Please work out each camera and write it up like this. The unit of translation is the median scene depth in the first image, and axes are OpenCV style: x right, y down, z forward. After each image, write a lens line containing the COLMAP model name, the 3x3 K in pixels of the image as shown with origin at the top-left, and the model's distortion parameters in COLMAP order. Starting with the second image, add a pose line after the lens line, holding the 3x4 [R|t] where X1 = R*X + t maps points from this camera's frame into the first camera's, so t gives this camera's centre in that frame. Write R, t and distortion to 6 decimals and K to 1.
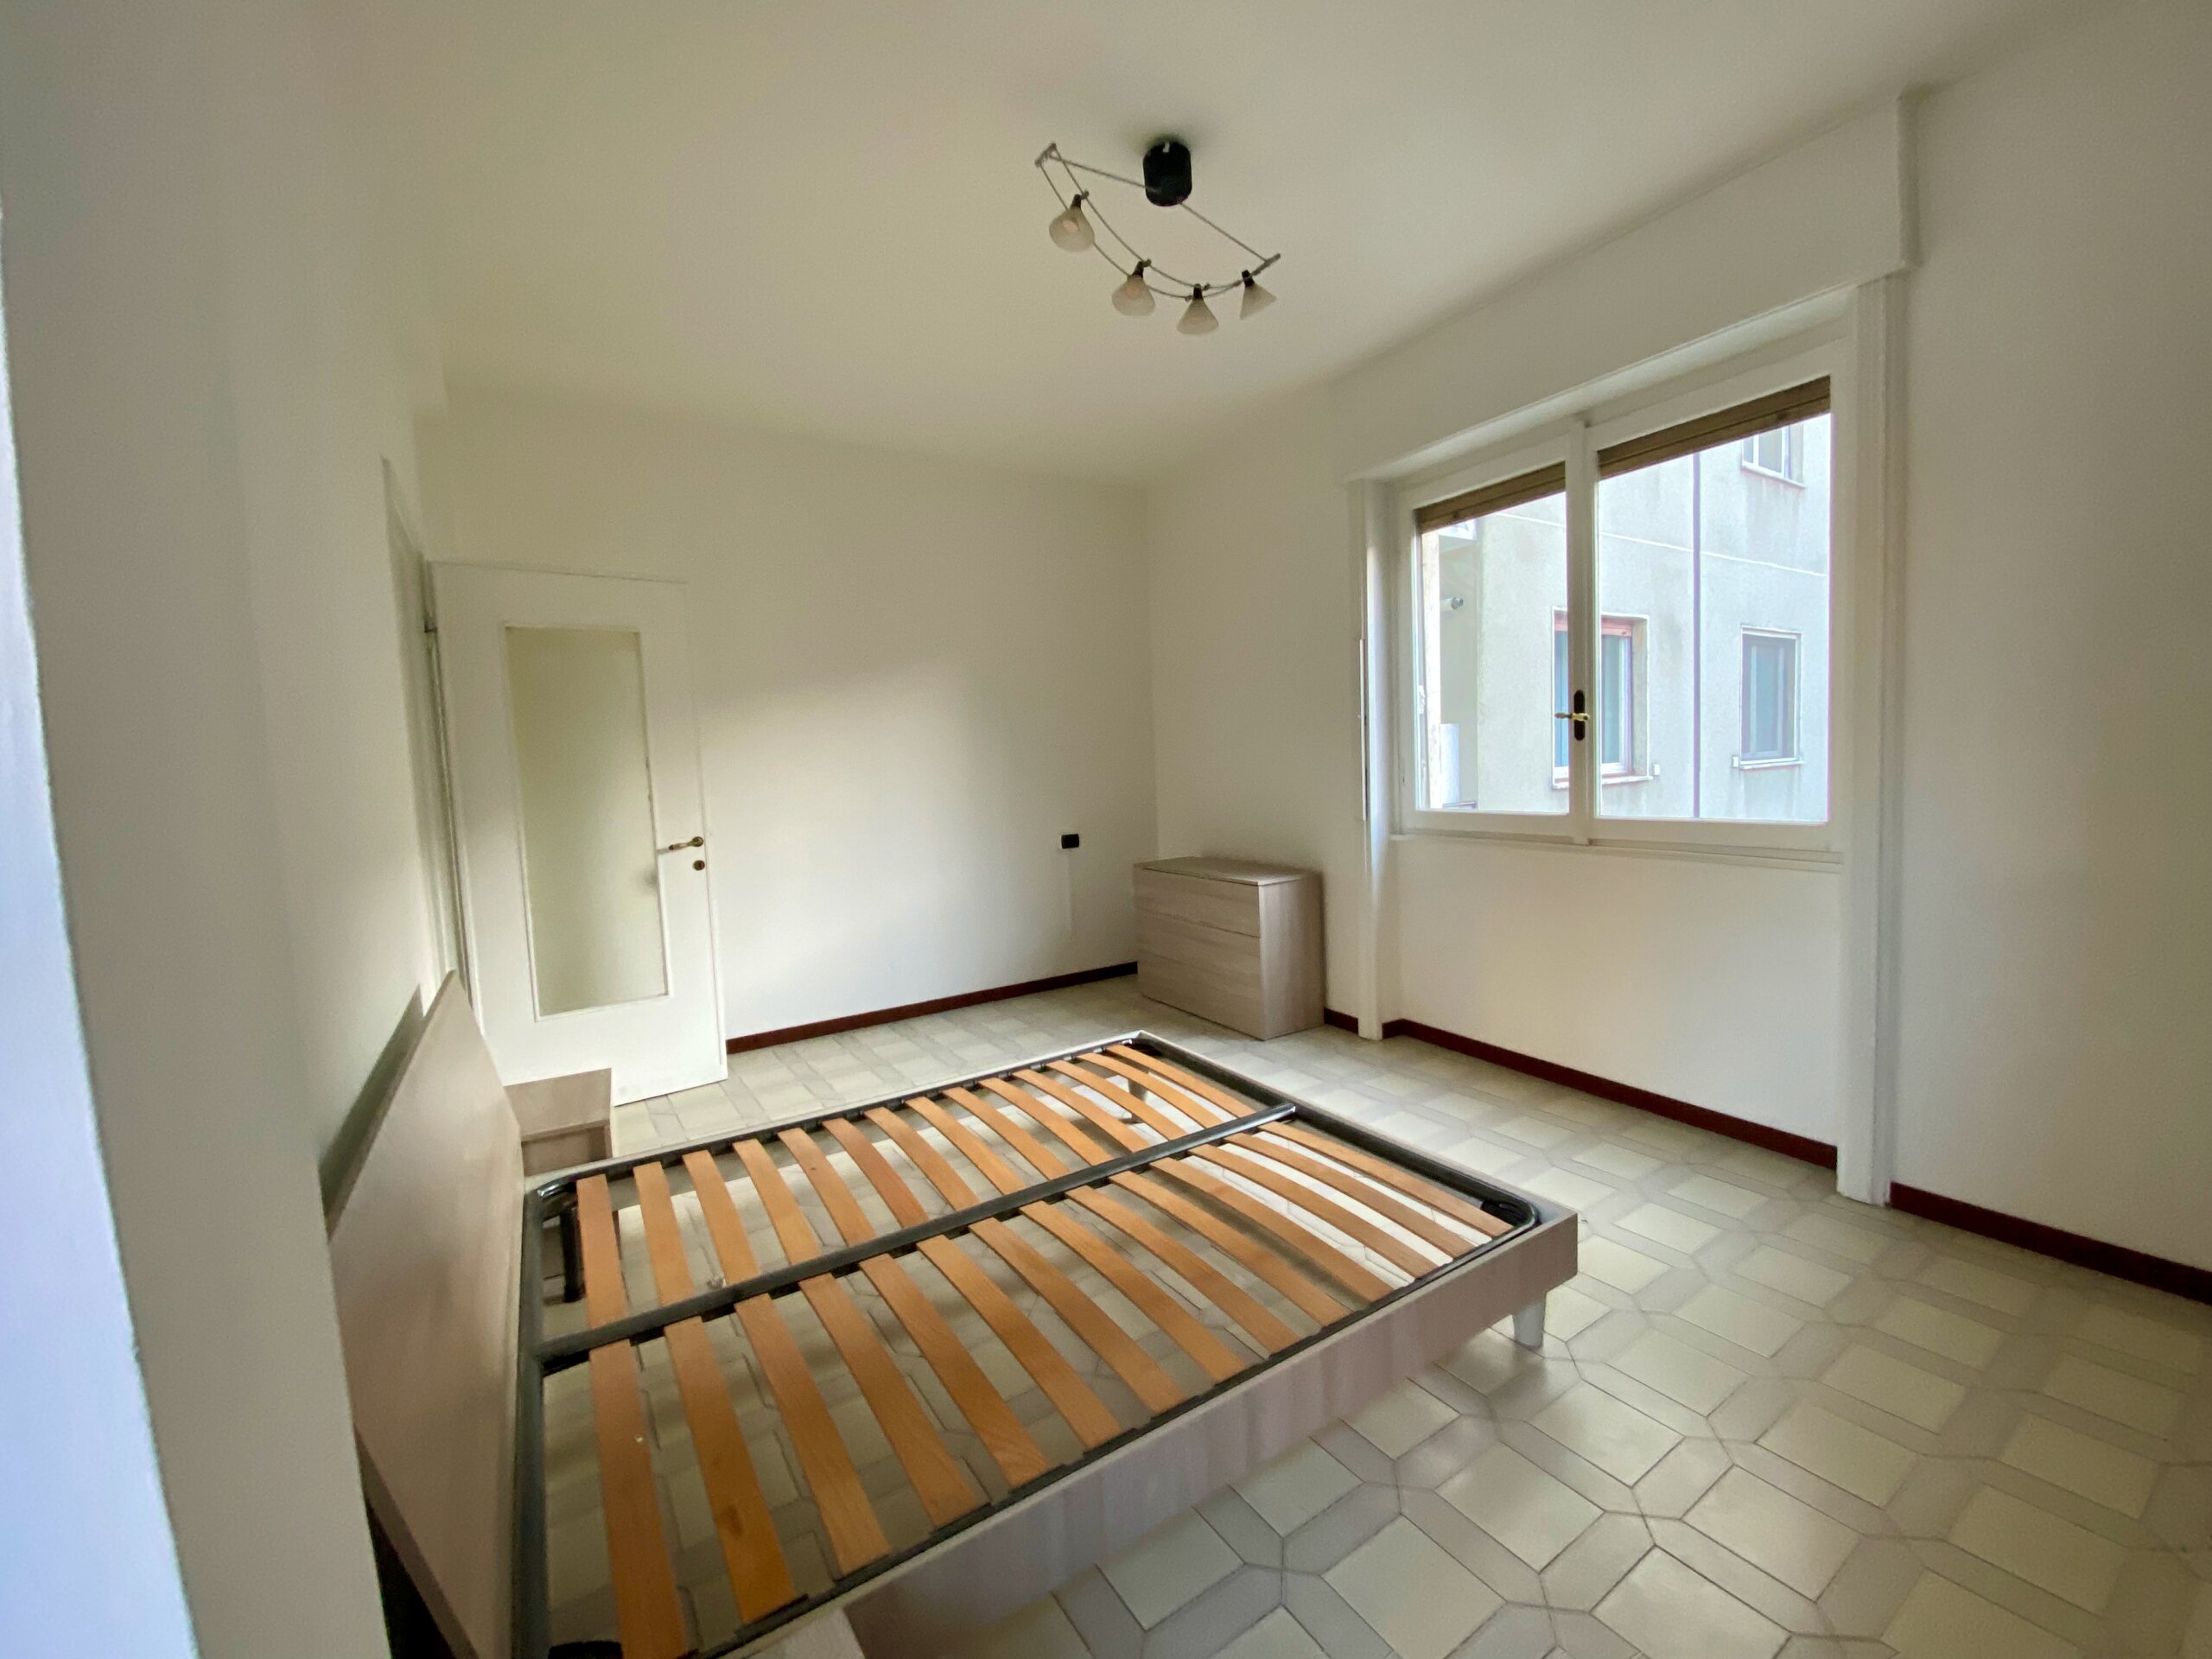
lens RADIAL K [[882.3, 0, 1102.1], [0, 882.3, 838.1], [0, 0, 1]] dist [0.007892, -0.014692]
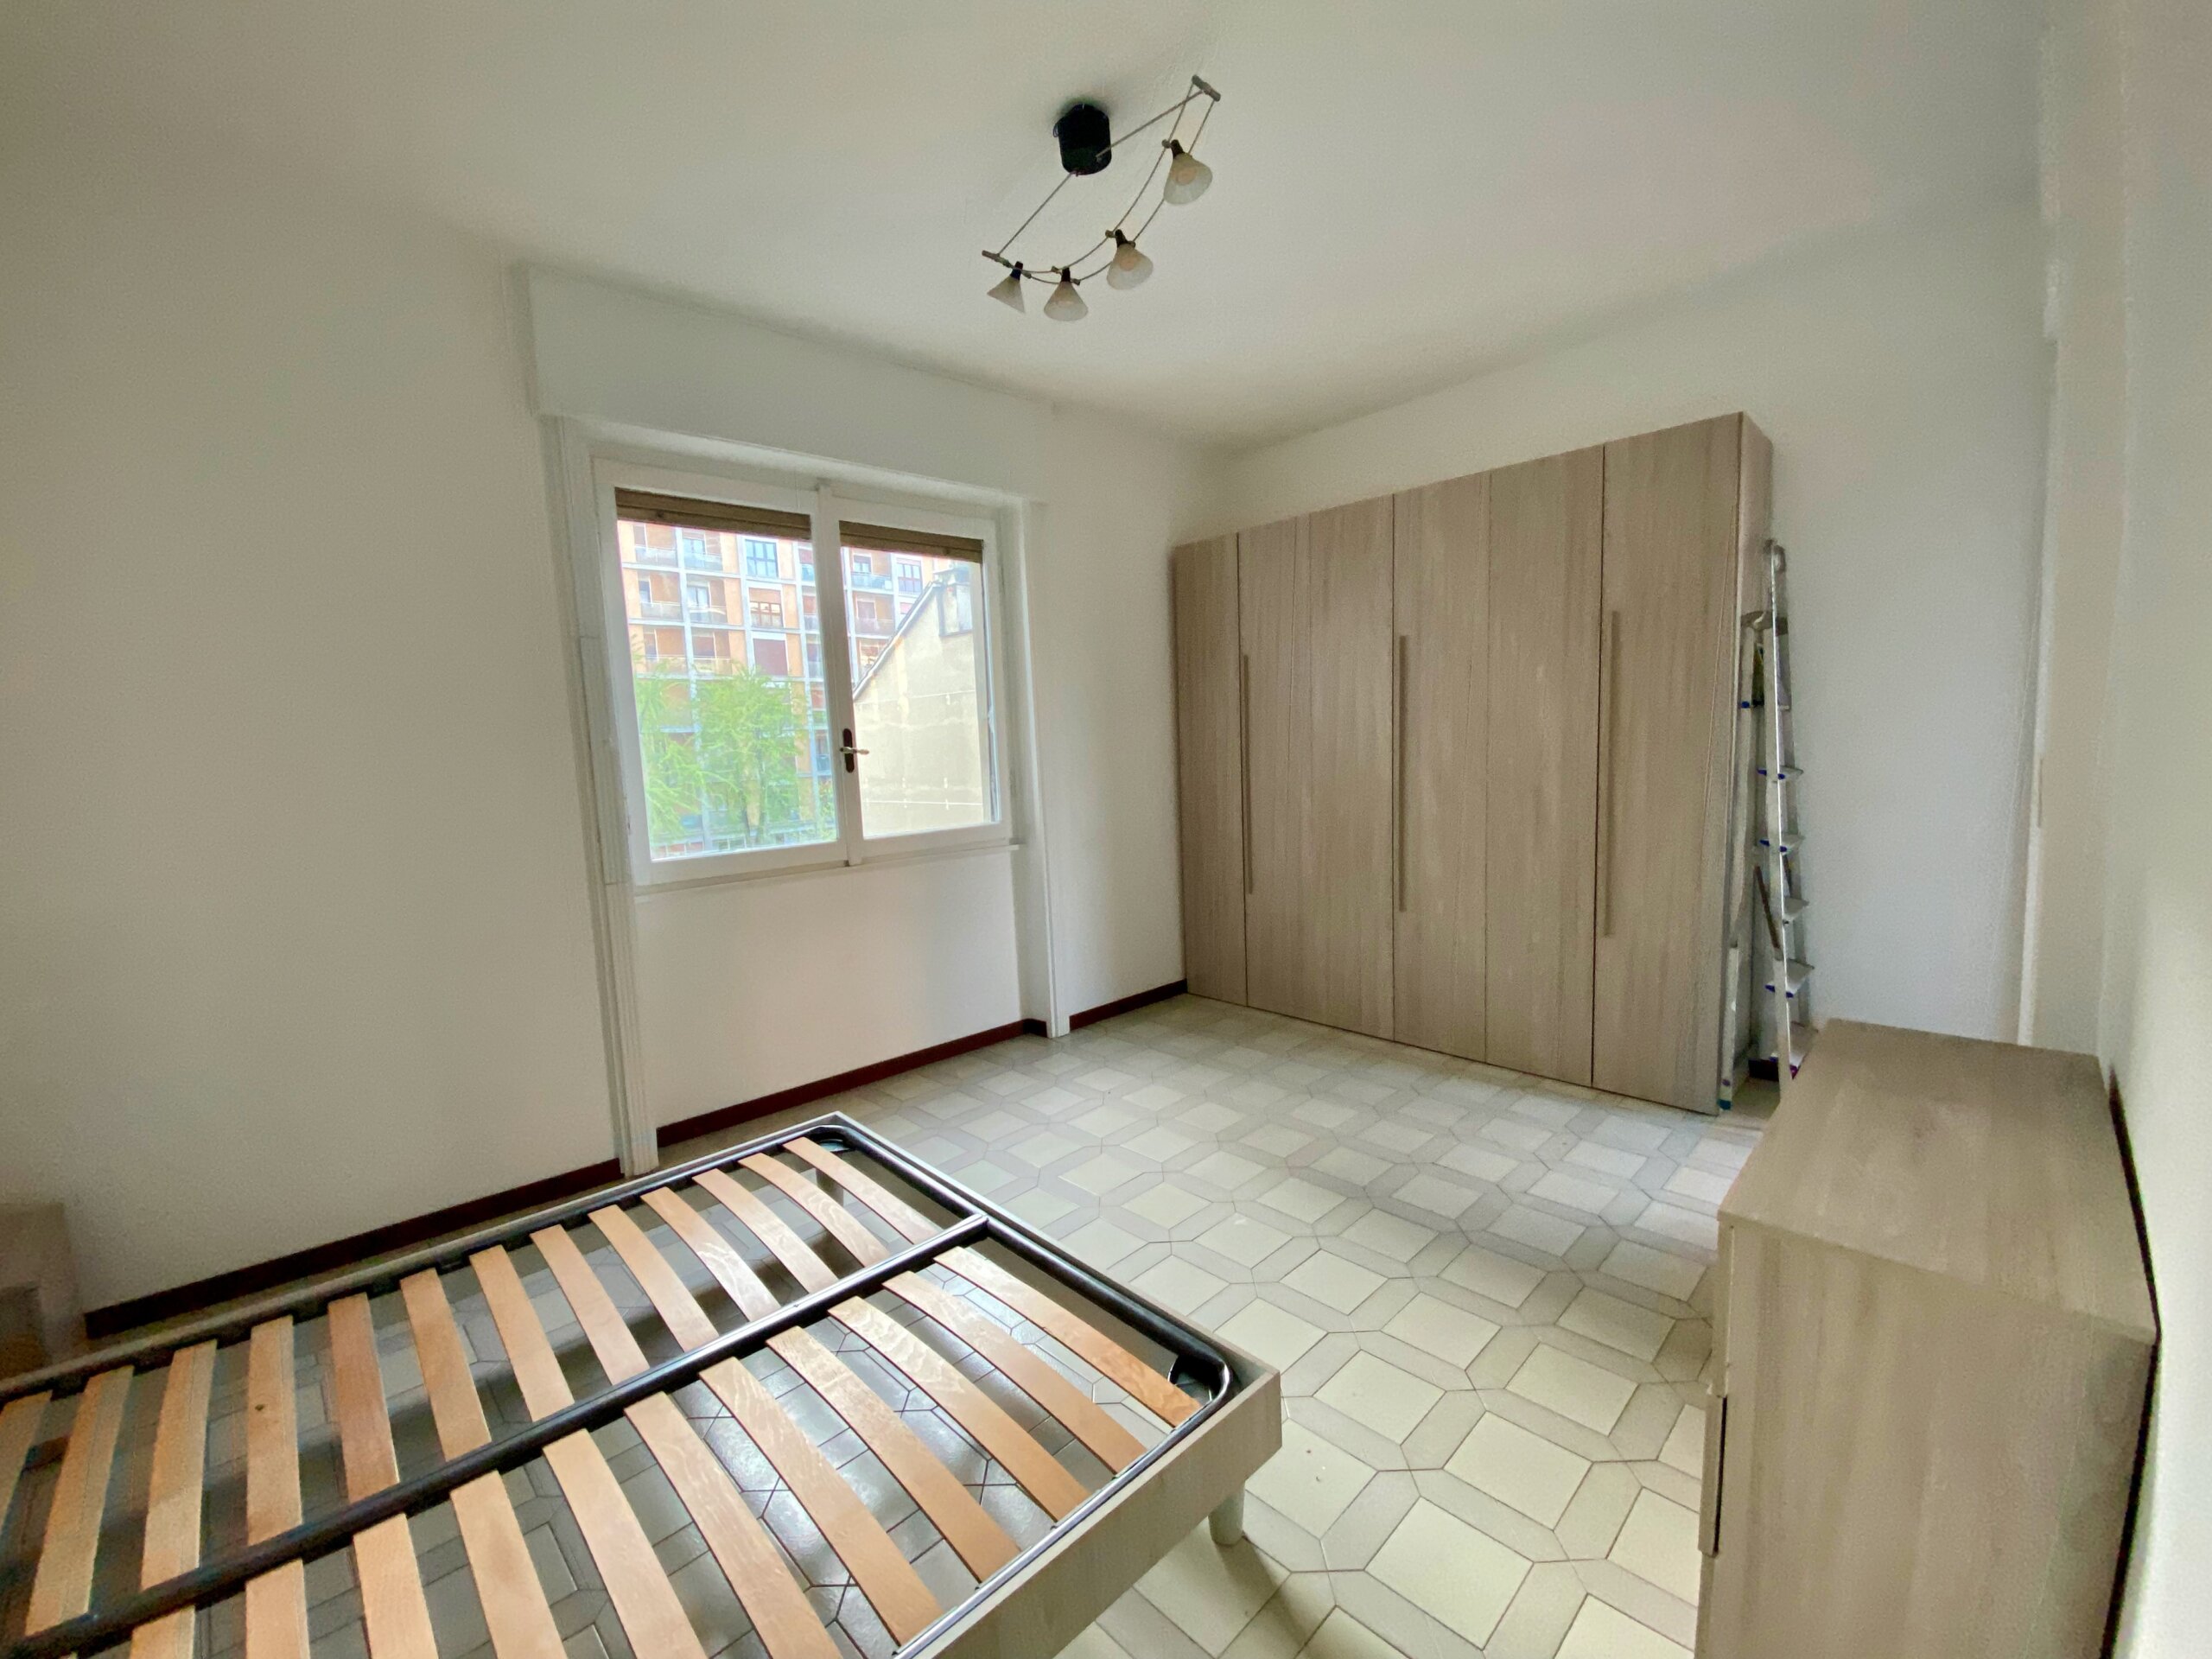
lens RADIAL K [[882.3, 0, 1102.1], [0, 882.3, 838.1], [0, 0, 1]] dist [0.007892, -0.014692]
pose [[-0.195323, -0.061093, 0.978834, -0.626537], [0.135040, 0.986876, 0.088542, -0.084474], [-0.971397, 0.149476, -0.184510, 0.910630]]
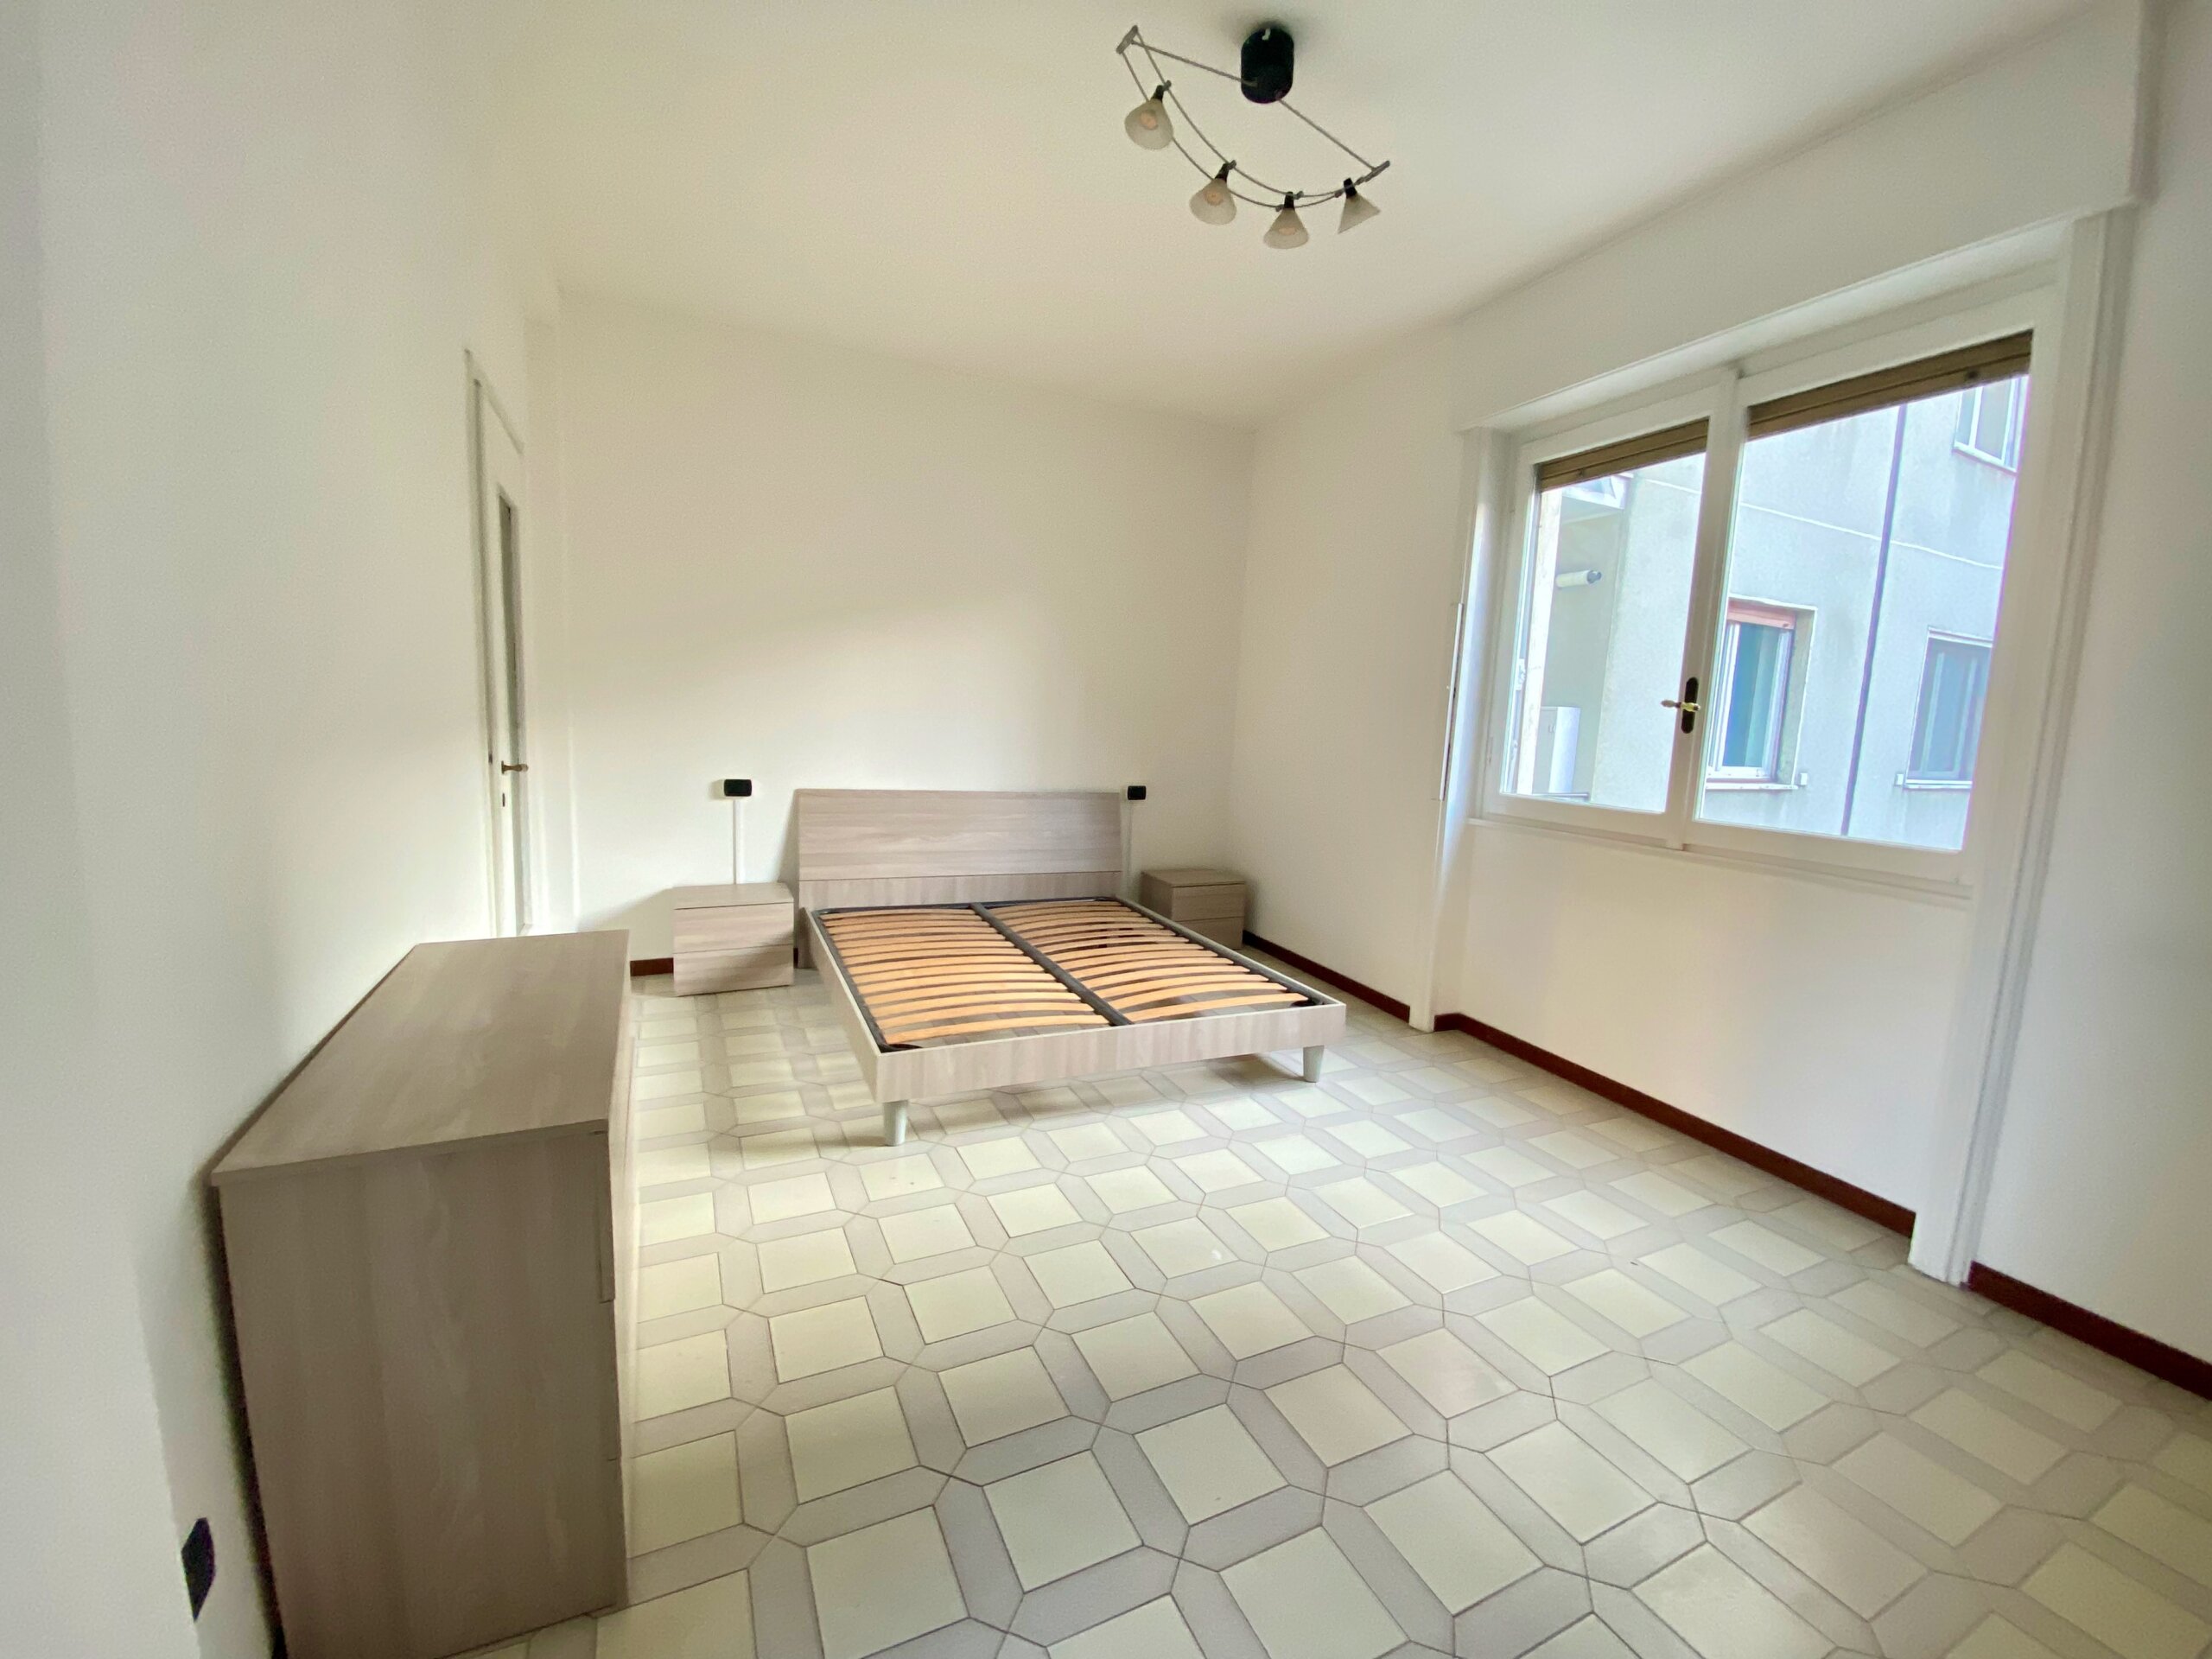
lens RADIAL K [[882.3, 0, 1102.1], [0, 882.3, 838.1], [0, 0, 1]] dist [0.007892, -0.014692]
pose [[0.988213, 0.103035, -0.113222, 0.065688], [-0.096970, 0.993605, 0.057843, 0.001146], [0.118458, -0.046182, 0.991884, 0.032263]]
